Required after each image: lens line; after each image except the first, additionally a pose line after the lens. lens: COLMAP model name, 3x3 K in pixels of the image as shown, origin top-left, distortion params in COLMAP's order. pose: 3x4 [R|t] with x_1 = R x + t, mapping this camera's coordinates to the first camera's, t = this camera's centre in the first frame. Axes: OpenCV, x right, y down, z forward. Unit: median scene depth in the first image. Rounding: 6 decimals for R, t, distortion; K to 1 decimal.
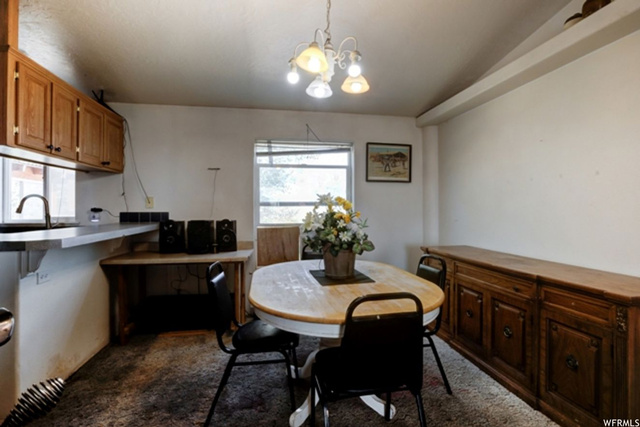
lens RADIAL K [[321.9, 0, 322.6], [0, 321.9, 205.0], [0, 0, 1]] dist [-0.023285, 0.001428]
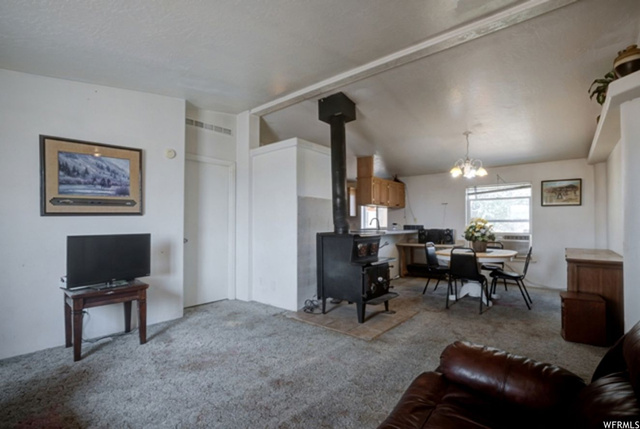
lens RADIAL K [[299.1, 0, 322.7], [0, 299.1, 219.6], [0, 0, 1]] dist [-0.005363, -0.000539]
pose [[0.645465, -0.007419, -0.763754, 0.564949], [0.002633, 0.999968, -0.007488, -0.001476], [0.763786, 0.002822, 0.645464, -0.743629]]
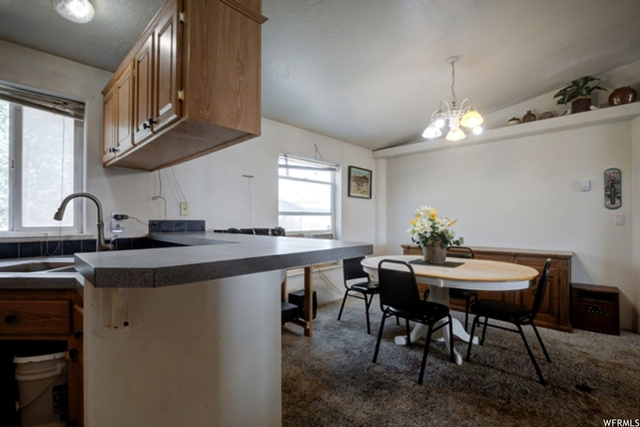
lens RADIAL K [[299.1, 0, 320.2], [0, 299.1, 215.5], [0, 0, 1]] dist [-0.005363, -0.000539]
pose [[0.802825, 0.011548, 0.596103, -0.670080], [-0.006599, 0.999923, -0.010484, 0.014569], [-0.596178, 0.004483, 0.802840, 0.129682]]
